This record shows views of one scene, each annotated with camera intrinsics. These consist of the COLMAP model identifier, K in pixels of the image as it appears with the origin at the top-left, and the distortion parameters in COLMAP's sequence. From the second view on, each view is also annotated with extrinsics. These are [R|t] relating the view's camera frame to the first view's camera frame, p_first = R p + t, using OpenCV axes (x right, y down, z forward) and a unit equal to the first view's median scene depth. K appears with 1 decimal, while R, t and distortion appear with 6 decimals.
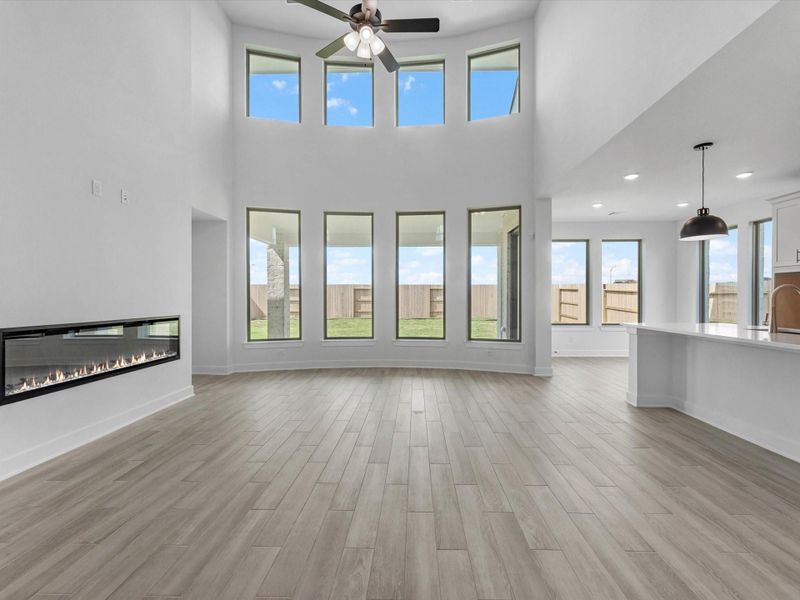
lens RADIAL K [[366.0, 0, 405.2], [0, 366.0, 300.6], [0, 0, 1]] dist [-0.003010, -0.001649]
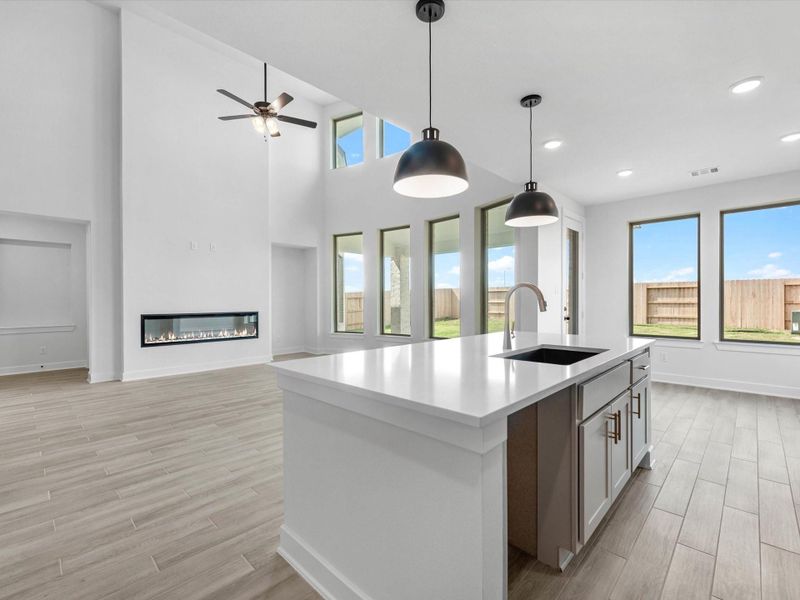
lens RADIAL K [[366.0, 0, 402.3], [0, 366.0, 300.1], [0, 0, 1]] dist [-0.003010, -0.001649]
pose [[0.743500, -0.004838, -0.668718, 0.809151], [0.000343, 0.999976, -0.006853, -0.000360], [0.668736, 0.004866, 0.743484, 0.180946]]
